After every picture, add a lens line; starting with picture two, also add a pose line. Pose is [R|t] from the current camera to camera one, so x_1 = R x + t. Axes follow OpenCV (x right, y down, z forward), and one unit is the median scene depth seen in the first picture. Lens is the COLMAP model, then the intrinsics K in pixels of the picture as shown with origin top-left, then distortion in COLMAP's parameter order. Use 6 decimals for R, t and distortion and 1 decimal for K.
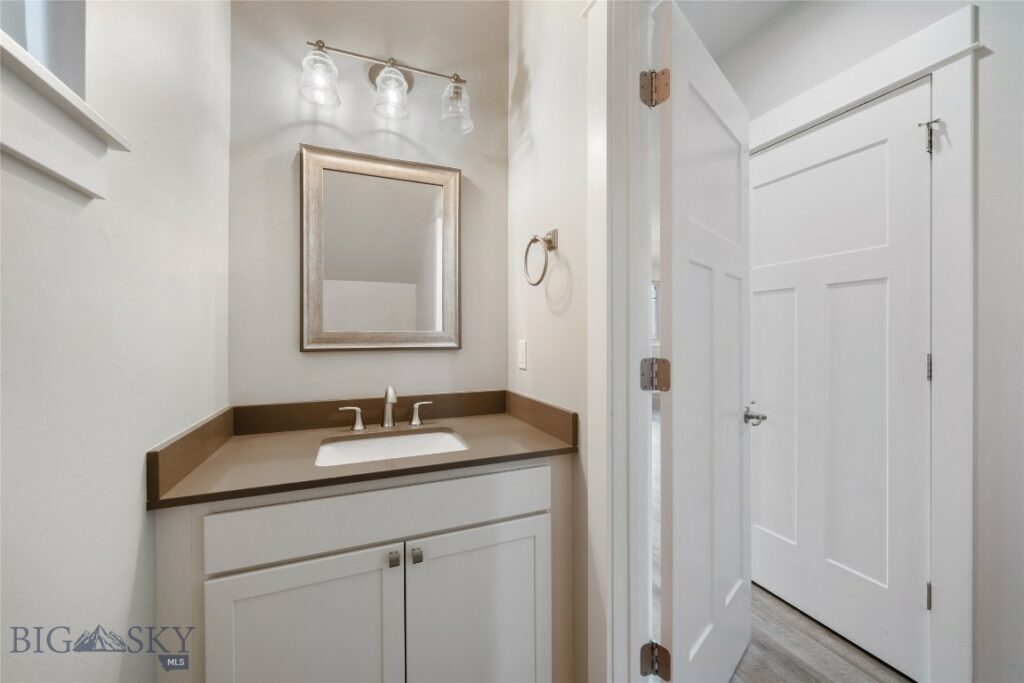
lens RADIAL K [[391.7, 0, 505.8], [0, 391.7, 327.4], [0, 0, 1]] dist [-0.000321, -0.000047]
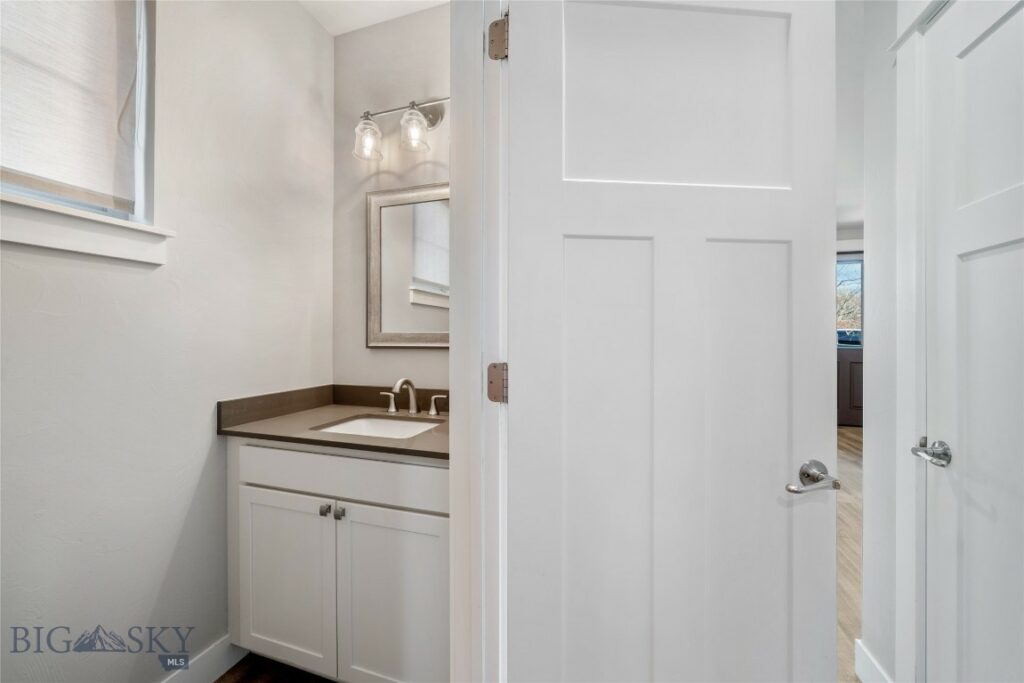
lens RADIAL K [[391.7, 0, 505.8], [0, 391.7, 327.4], [0, 0, 1]] dist [-0.000321, -0.000047]
pose [[0.762449, -0.011989, -0.646938, 0.696681], [0.009325, 0.999928, -0.007541, 0.006638], [0.646981, -0.000283, 0.762506, 0.283875]]
